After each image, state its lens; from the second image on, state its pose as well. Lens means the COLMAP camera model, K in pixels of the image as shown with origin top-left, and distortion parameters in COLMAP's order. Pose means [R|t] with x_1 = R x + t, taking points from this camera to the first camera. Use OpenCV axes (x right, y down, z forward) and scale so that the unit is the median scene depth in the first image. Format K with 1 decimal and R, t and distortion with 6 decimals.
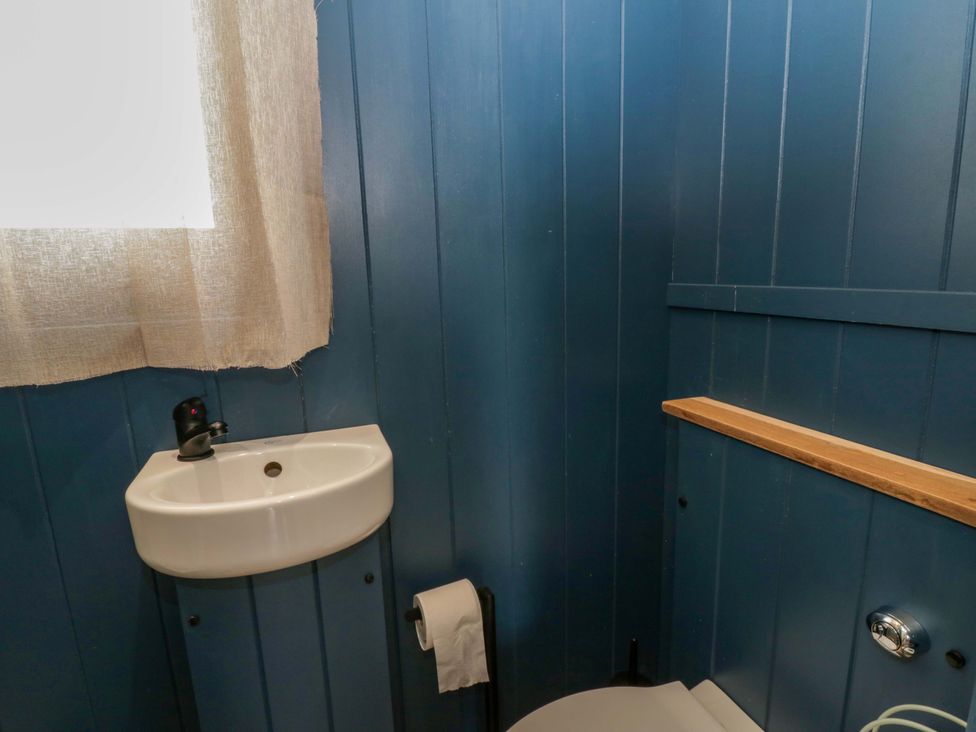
lens RADIAL K [[527.1, 0, 513.4], [0, 527.1, 364.0], [0, 0, 1]] dist [-0.003962, -0.007327]
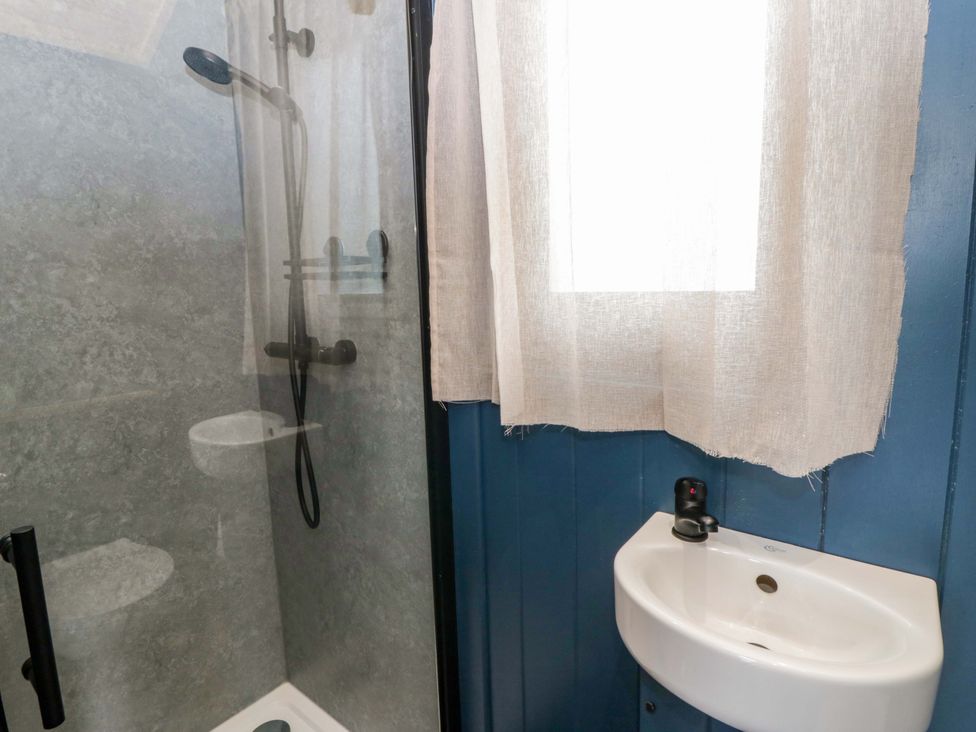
lens RADIAL K [[527.1, 0, 486.9], [0, 527.1, 357.6], [0, 0, 1]] dist [-0.003962, -0.007327]
pose [[0.506860, 0.127095, -0.852608, -0.021124], [-0.146180, 0.987419, 0.060290, -0.152963], [0.849544, 0.094076, 0.519062, 0.177383]]
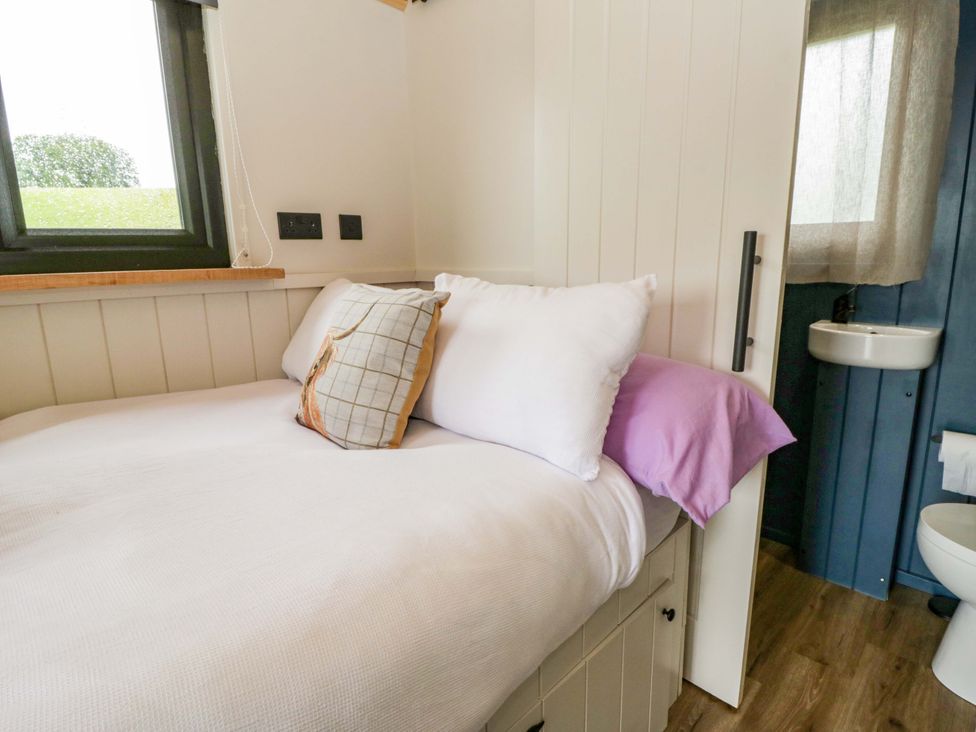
lens RADIAL K [[527.1, 0, 491.4], [0, 527.1, 362.5], [0, 0, 1]] dist [-0.003962, -0.007327]
pose [[0.415869, 0.199008, -0.887383, 0.878565], [-0.154175, 0.977067, 0.146868, 0.254110], [0.896261, 0.075734, 0.437014, -1.419242]]
